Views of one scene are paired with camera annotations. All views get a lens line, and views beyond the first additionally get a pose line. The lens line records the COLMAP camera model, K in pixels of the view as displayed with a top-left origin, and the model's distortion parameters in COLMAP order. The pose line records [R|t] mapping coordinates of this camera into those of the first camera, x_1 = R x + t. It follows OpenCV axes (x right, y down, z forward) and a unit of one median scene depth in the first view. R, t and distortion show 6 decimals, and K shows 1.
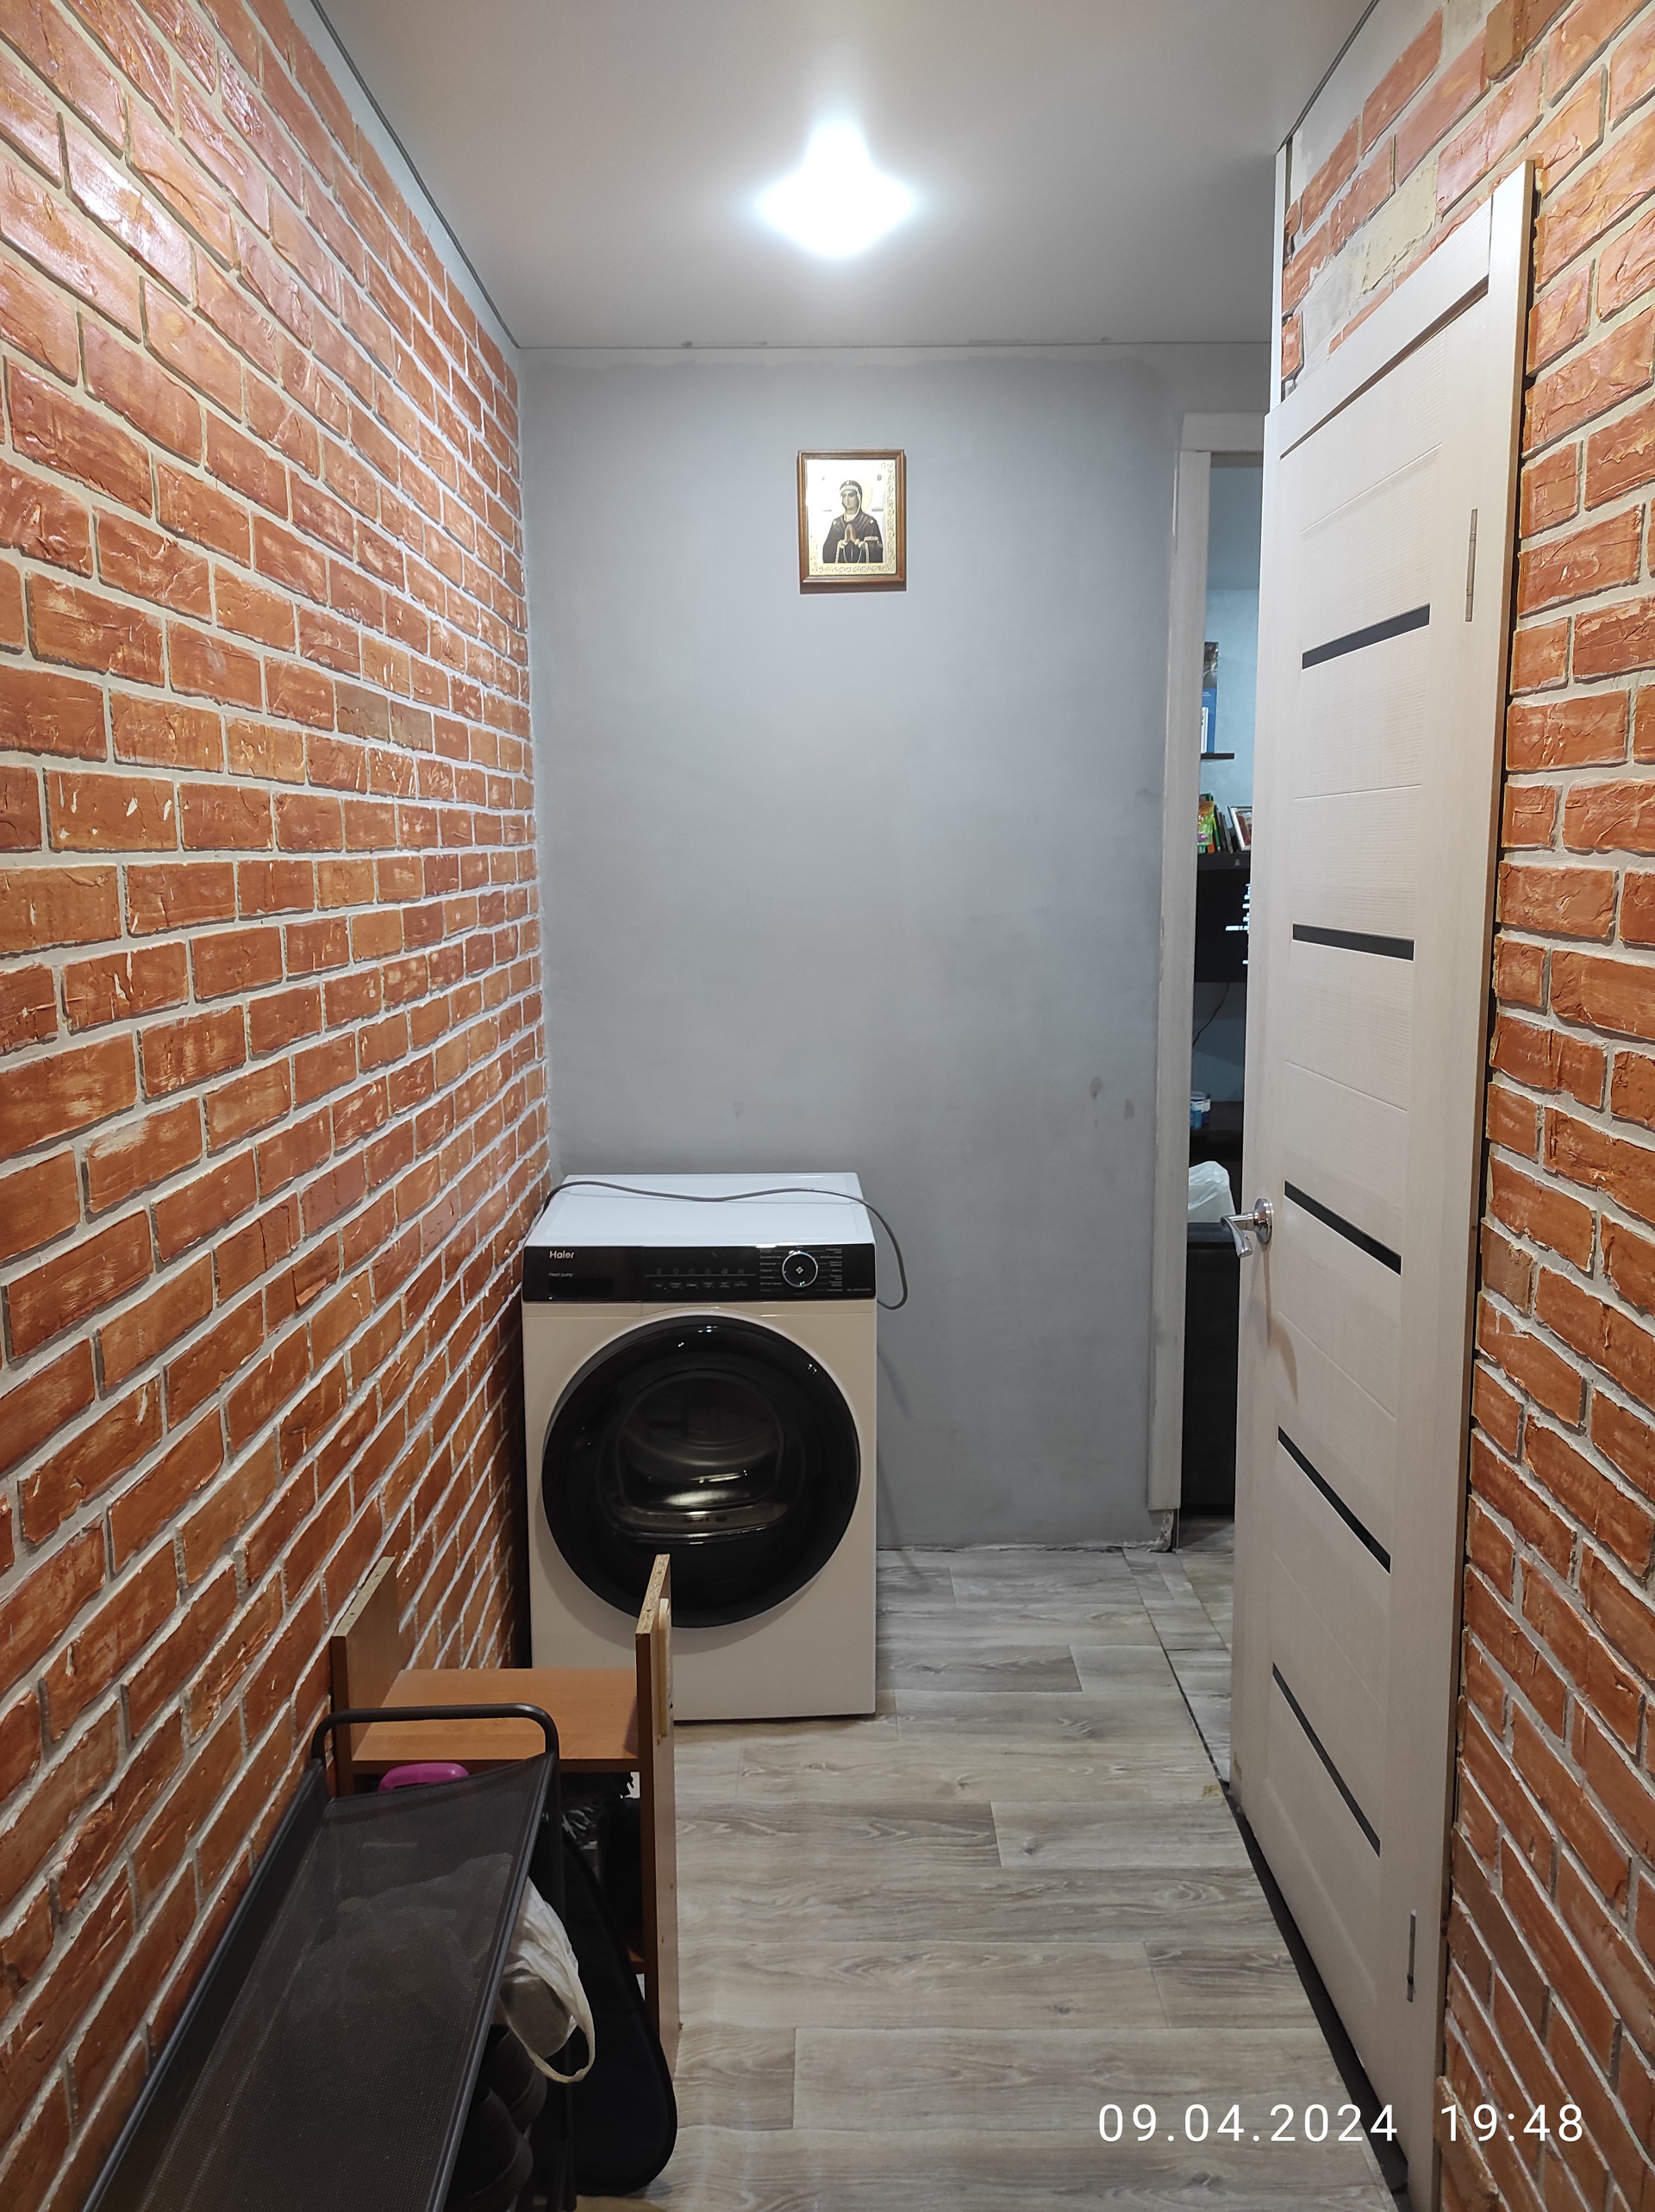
lens RADIAL K [[1584.3, 0, 834.6], [0, 1584.3, 1105.9], [0, 0, 1]] dist [0.000364, -0.000066]
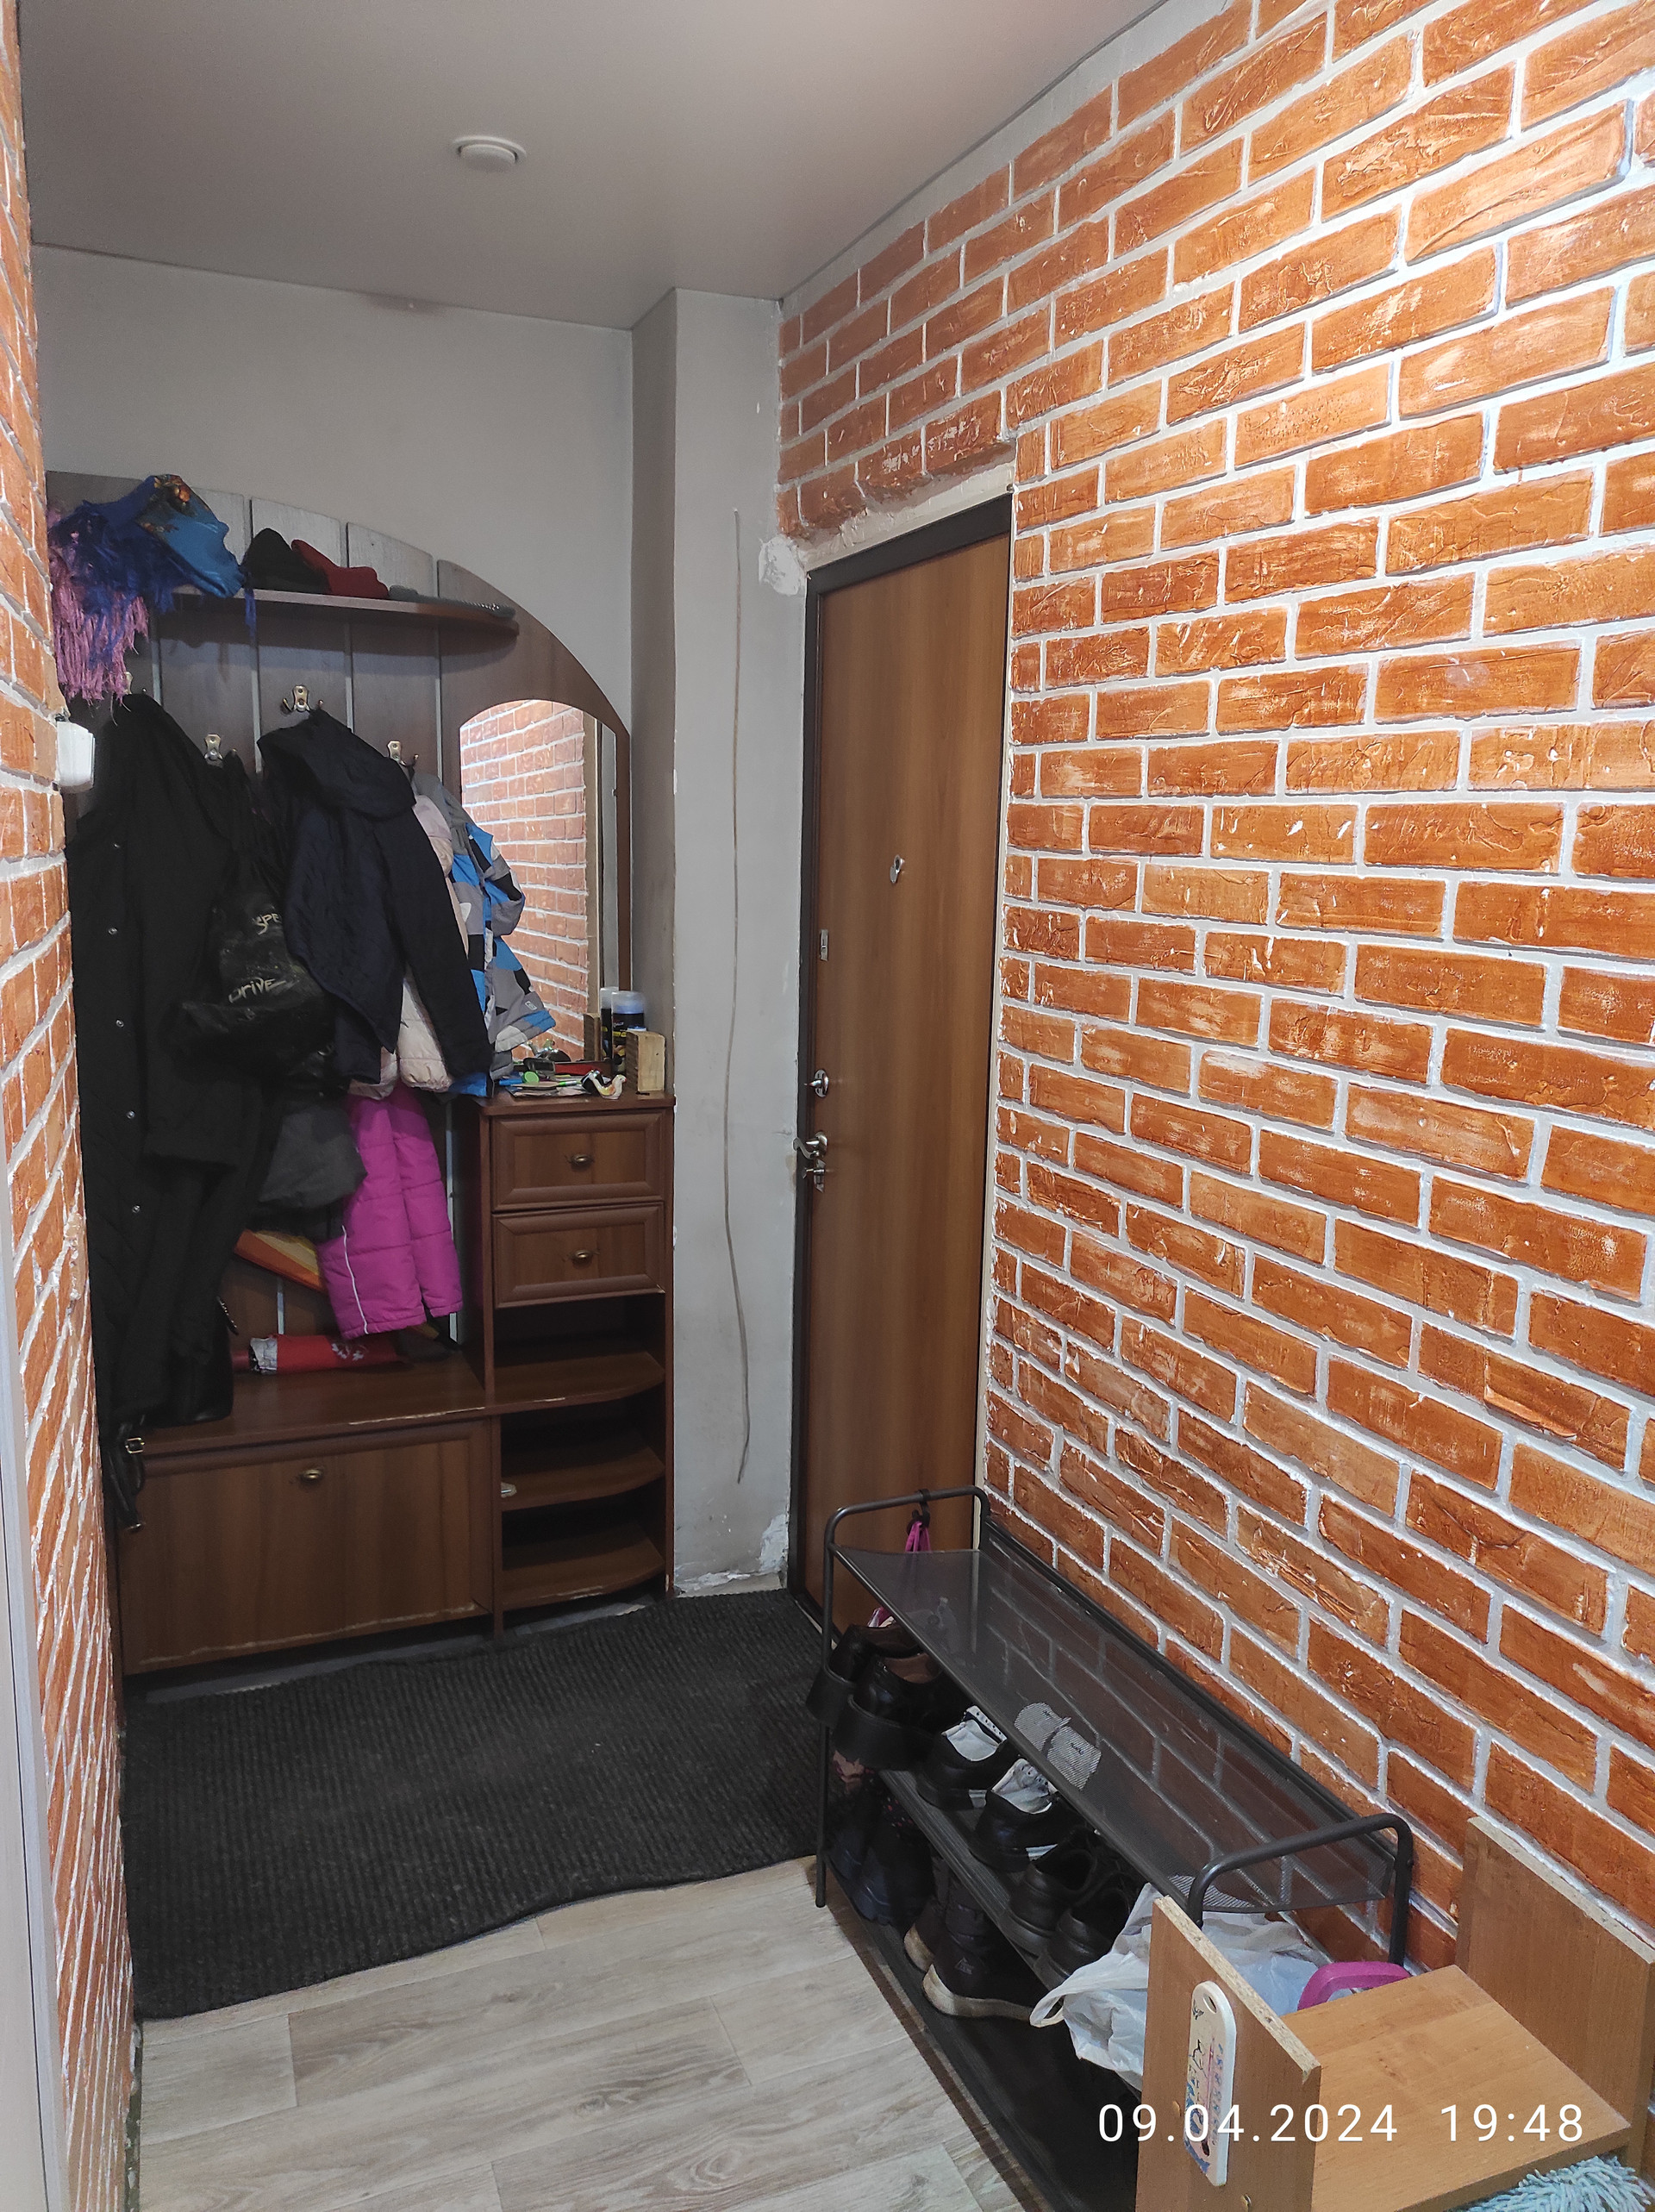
lens RADIAL K [[1632.9, 0, 829.3], [0, 1632.9, 1098.9], [0, 0, 1]] dist [0.060324, -0.061568]
pose [[-0.929189, 0.052581, -0.365847, 0.370130], [-0.072115, 0.945013, 0.318982, -0.341920], [0.362502, 0.322778, -0.874304, 1.895064]]
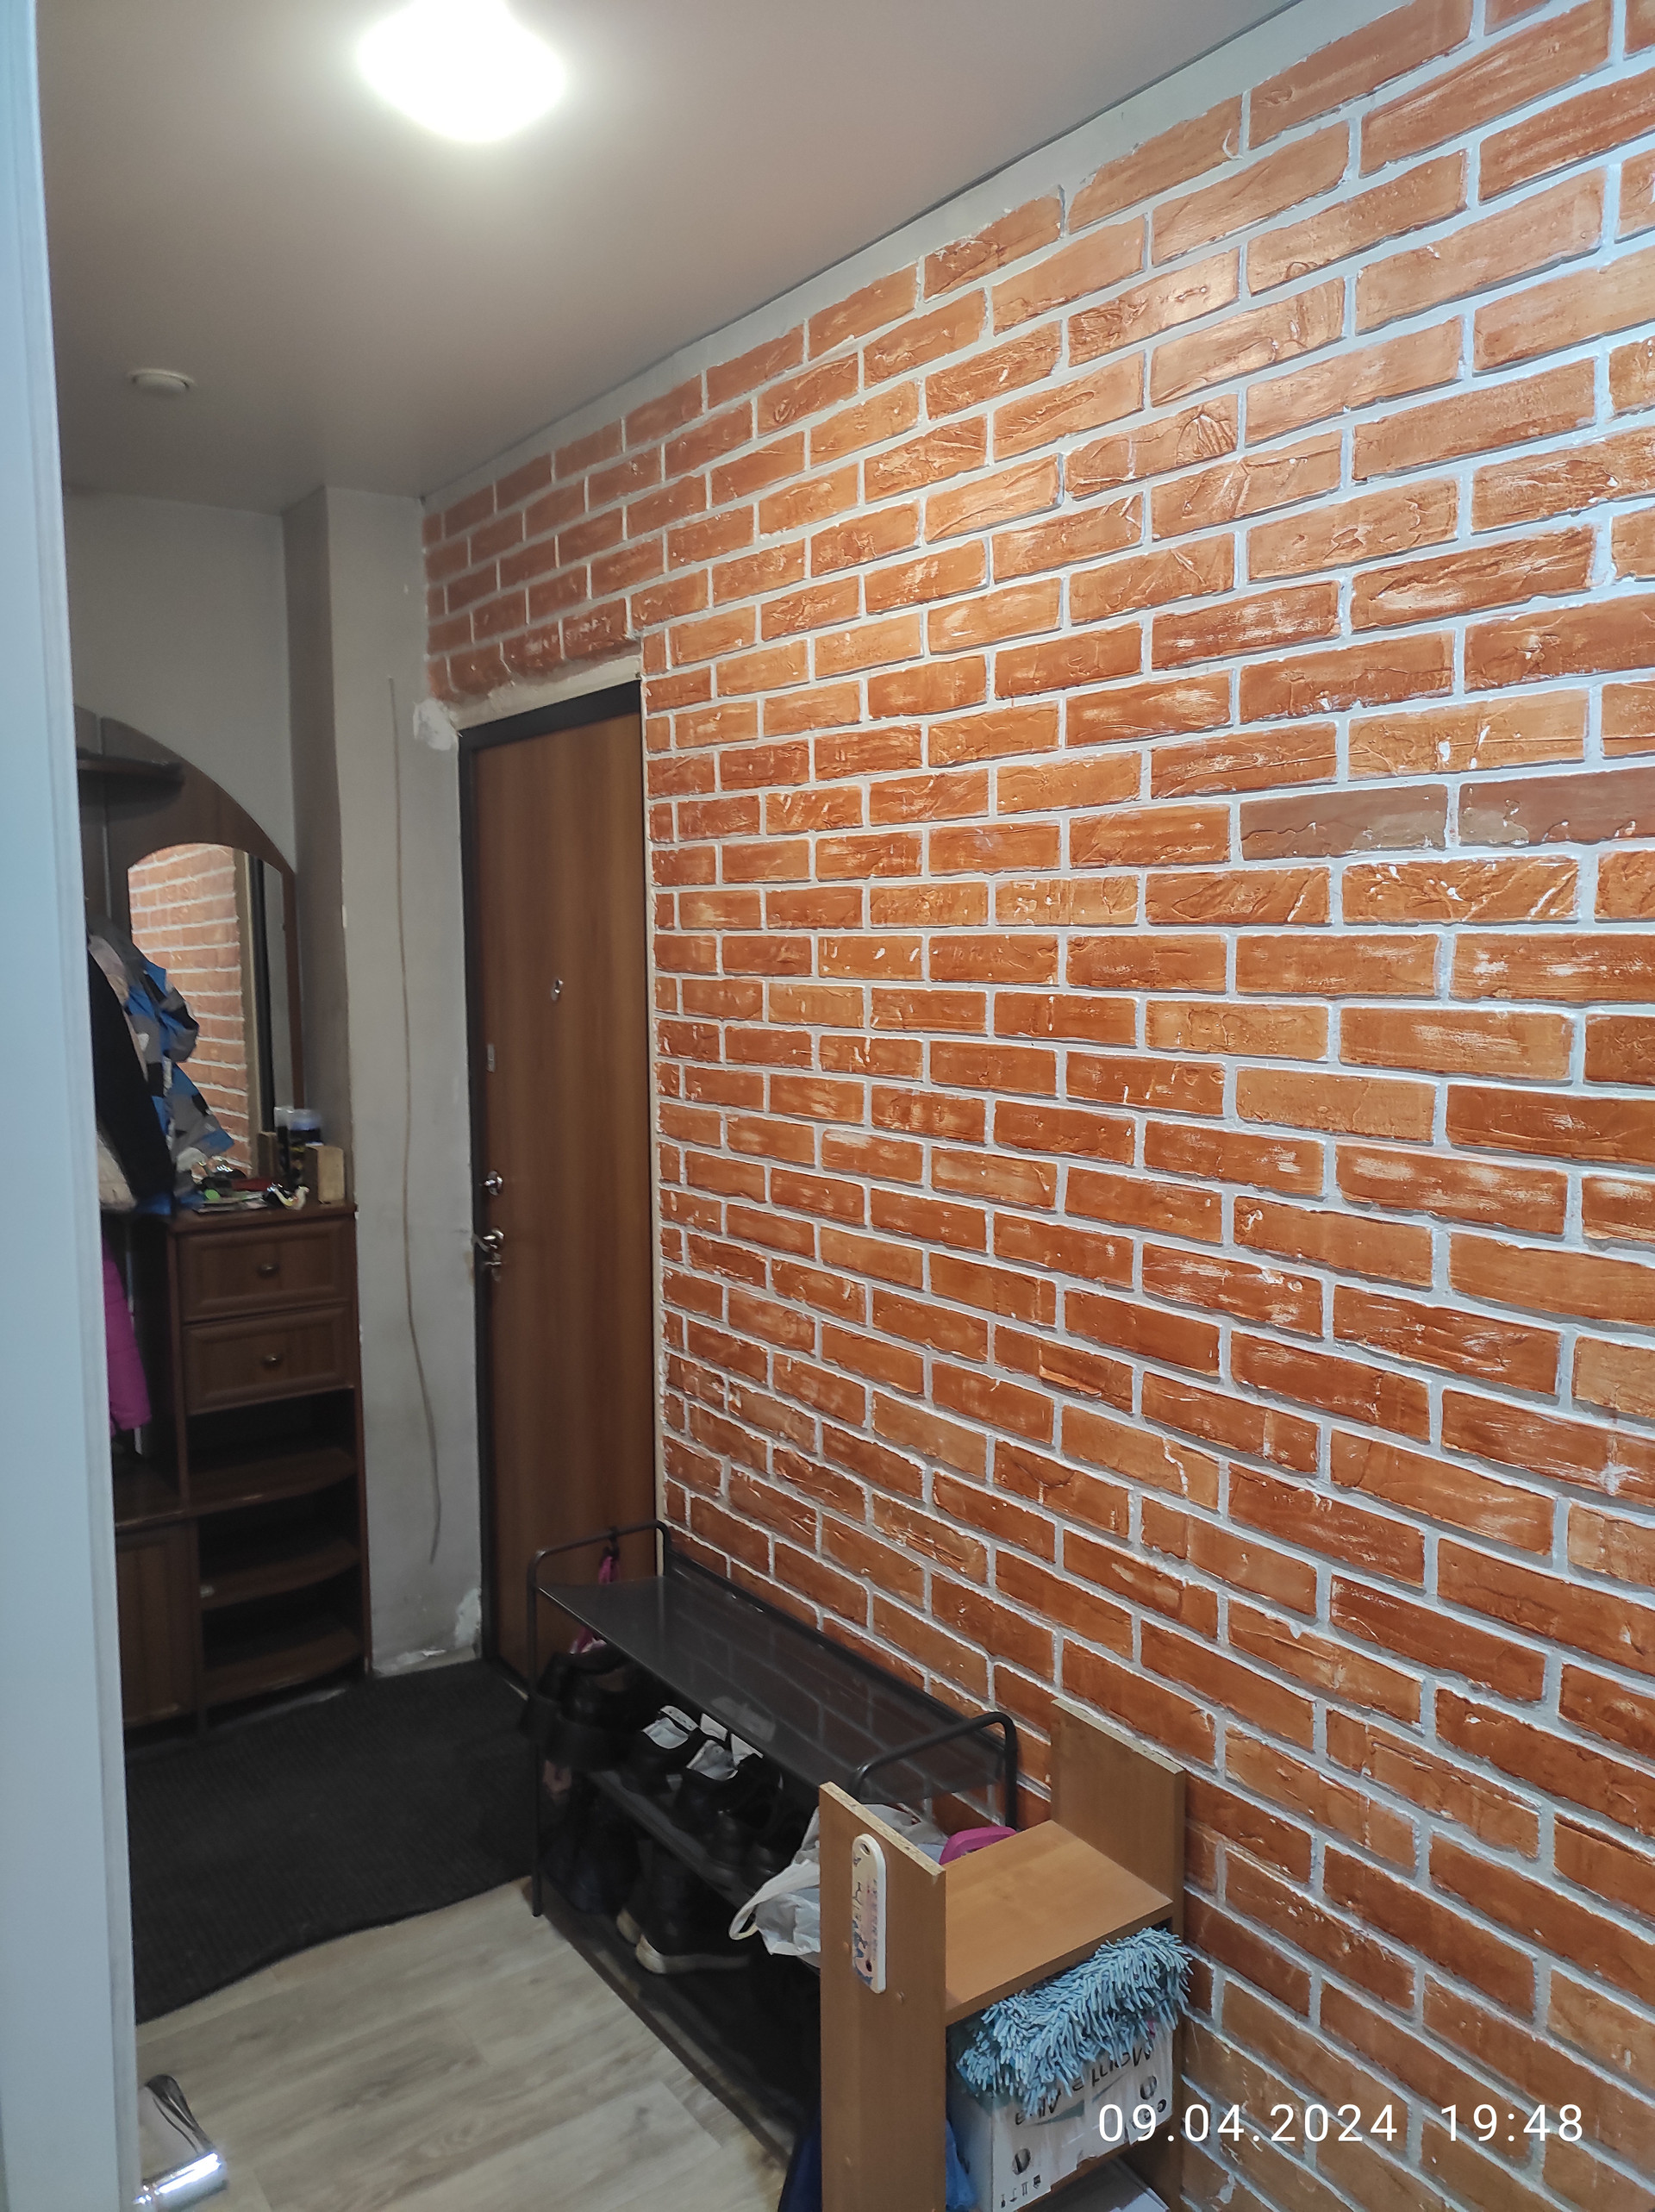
lens RADIAL K [[1632.9, 0, 871.4], [0, 1632.9, 1092.8], [0, 0, 1]] dist [0.060324, -0.061568]
pose [[-0.810218, 0.071553, -0.581745, 0.520382], [-0.083909, 0.968138, 0.235941, -0.407551], [0.580092, 0.239977, -0.778398, 2.137705]]
